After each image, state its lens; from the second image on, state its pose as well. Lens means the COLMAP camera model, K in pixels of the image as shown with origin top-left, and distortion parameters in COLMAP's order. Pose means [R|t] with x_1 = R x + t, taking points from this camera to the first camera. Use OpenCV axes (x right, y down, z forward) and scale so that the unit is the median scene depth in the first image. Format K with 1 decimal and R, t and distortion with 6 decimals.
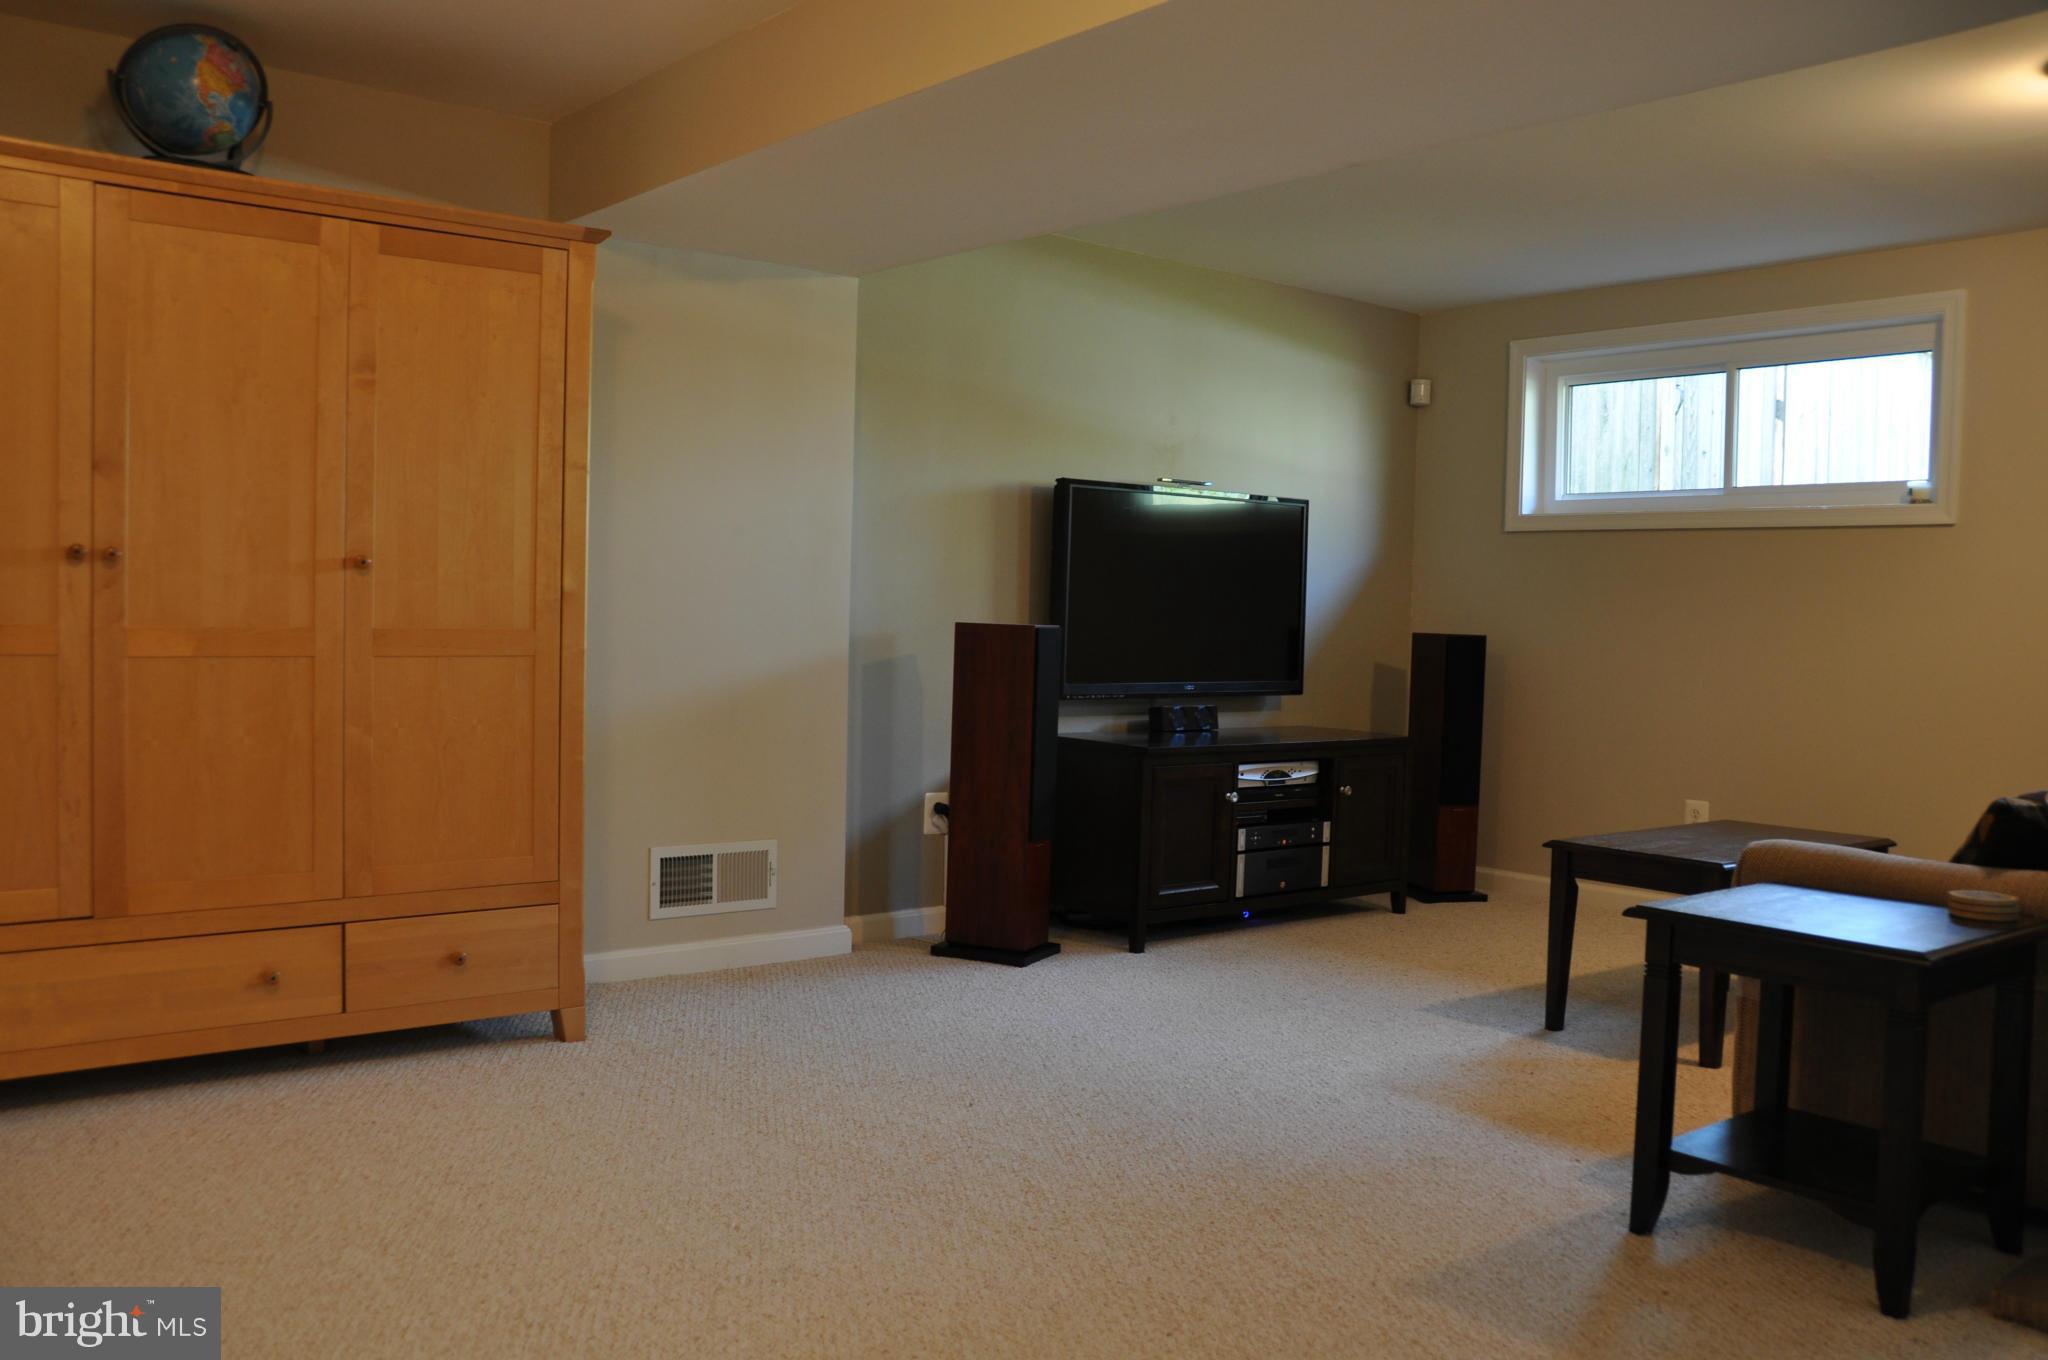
lens RADIAL K [[1711.3, 0, 1024.0], [0, 1711.3, 680.0], [0, 0, 1]] dist [-0.066208, 0.003841]
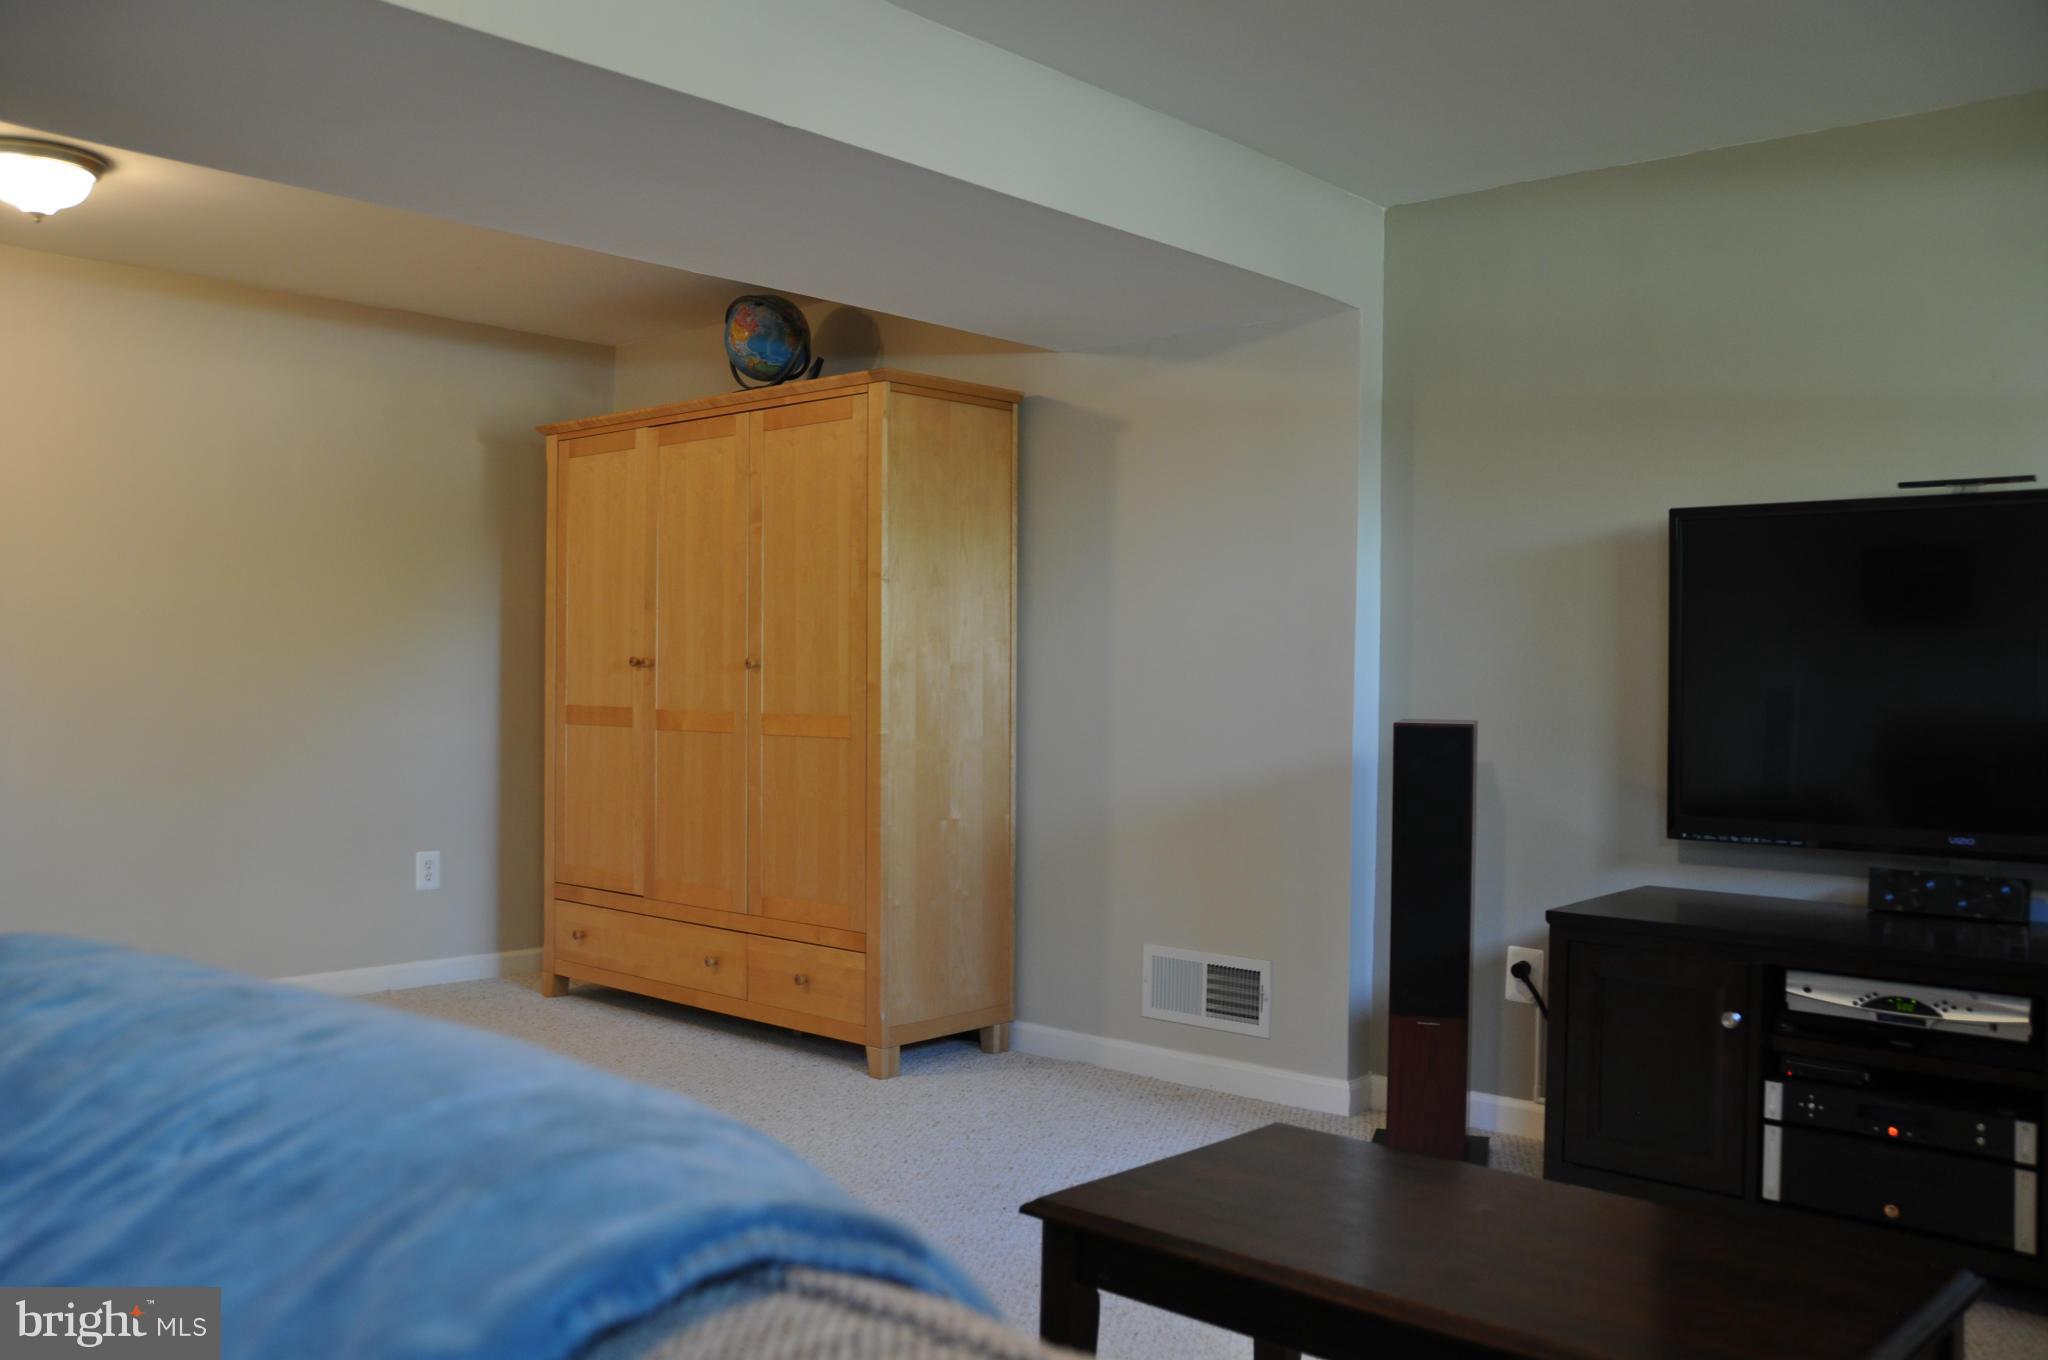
lens RADIAL K [[1745.4, 0, 1024.0], [0, 1745.4, 680.0], [0, 0, 1]] dist [-0.194305, 0.224440]
pose [[0.153702, -0.017262, -0.987966, 0.698158], [-0.049188, 0.998474, -0.025097, -0.022938], [0.986892, 0.052453, 0.152618, 0.703802]]
